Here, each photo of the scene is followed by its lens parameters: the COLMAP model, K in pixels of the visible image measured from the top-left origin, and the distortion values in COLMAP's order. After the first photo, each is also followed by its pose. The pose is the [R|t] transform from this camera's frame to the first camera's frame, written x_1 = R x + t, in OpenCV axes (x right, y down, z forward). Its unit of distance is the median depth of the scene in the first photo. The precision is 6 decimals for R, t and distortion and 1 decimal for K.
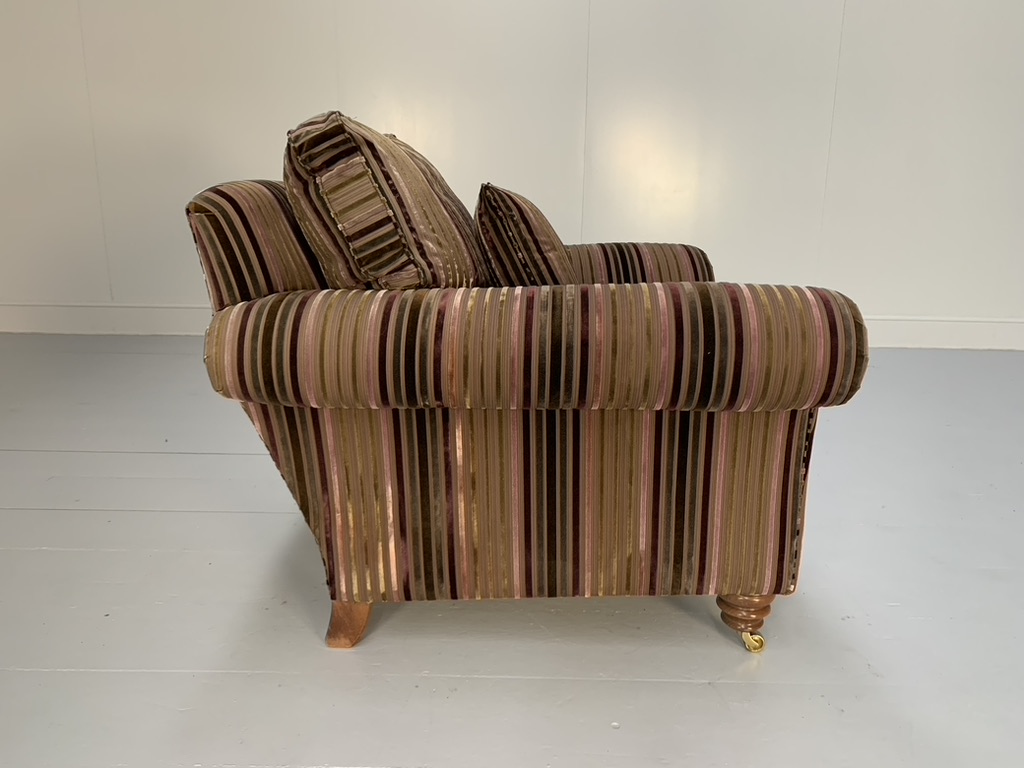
lens RADIAL K [[793.9, 0, 511.7], [0, 793.9, 387.7], [0, 0, 1]] dist [0.039347, -0.073892]
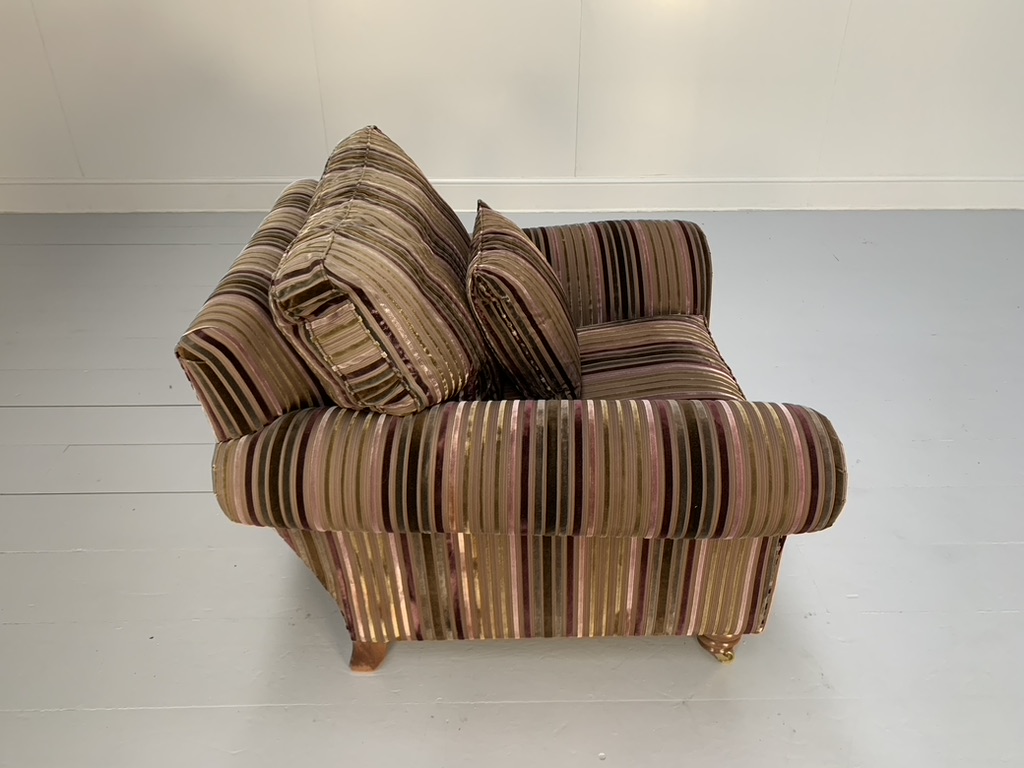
lens RADIAL K [[793.9, 0, 517.6], [0, 793.9, 380.4], [0, 0, 1]] dist [0.039347, -0.073892]
pose [[0.999726, -0.020184, 0.011824, 0.001660], [0.015572, 0.951426, 0.307483, -0.453922], [-0.017456, -0.307215, 0.951480, 0.041904]]
